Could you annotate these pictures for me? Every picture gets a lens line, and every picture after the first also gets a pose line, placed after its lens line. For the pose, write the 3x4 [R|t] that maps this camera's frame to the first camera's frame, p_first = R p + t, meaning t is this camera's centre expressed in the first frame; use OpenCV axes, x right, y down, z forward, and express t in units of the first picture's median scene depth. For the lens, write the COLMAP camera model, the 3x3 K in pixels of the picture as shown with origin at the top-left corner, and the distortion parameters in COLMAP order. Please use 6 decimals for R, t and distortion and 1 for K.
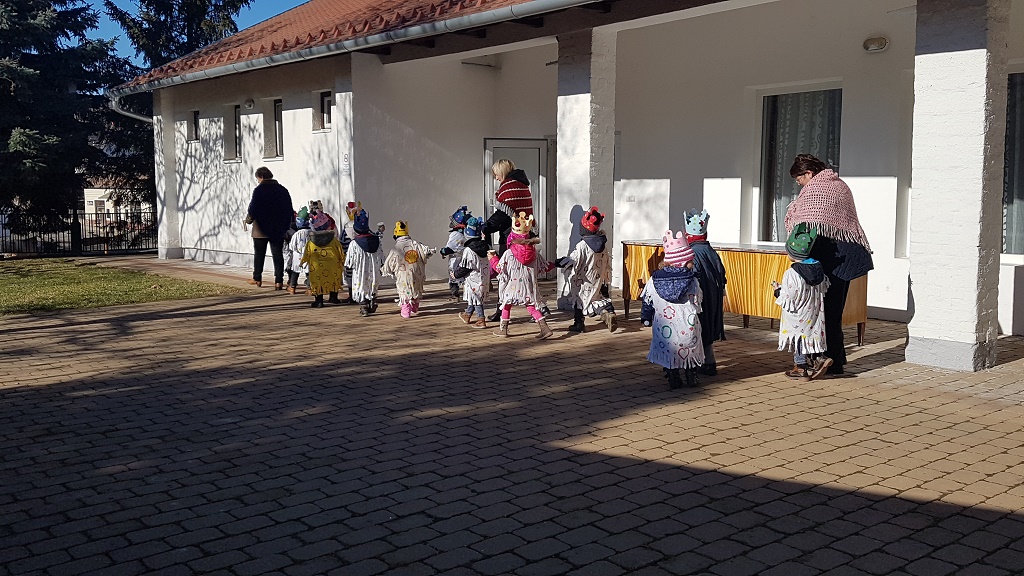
lens RADIAL K [[922.1, 0, 509.7], [0, 922.1, 242.4], [0, 0, 1]] dist [0.258159, -0.531901]
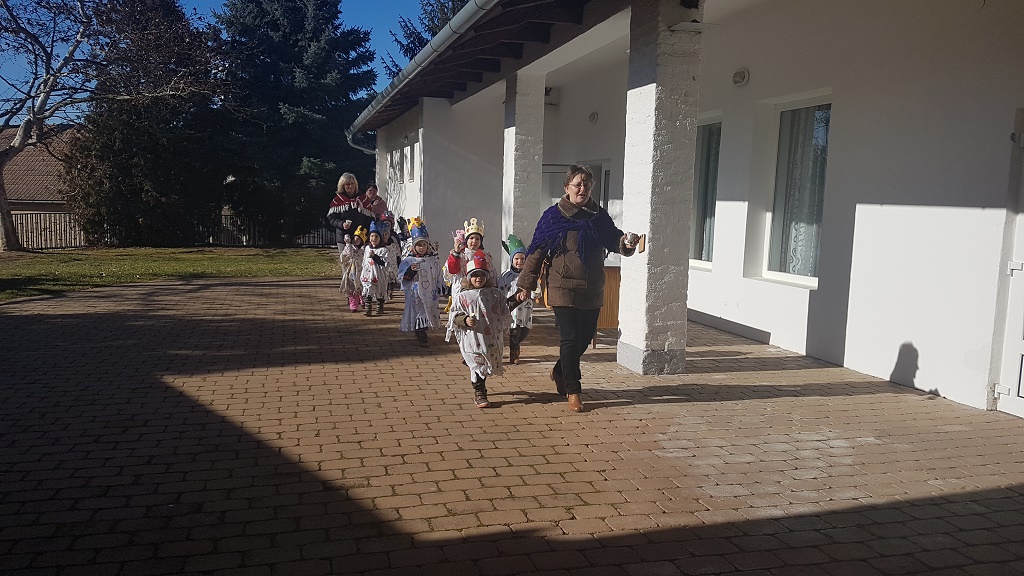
lens RADIAL K [[773.2, 0, 514.9], [0, 773.2, 305.4], [0, 0, 1]] dist [0.189564, -0.265960]
pose [[0.918145, 0.076294, -0.388829, 0.517274], [-0.051385, 0.995928, 0.074079, -0.005224], [0.392898, -0.048035, 0.918327, 0.066714]]
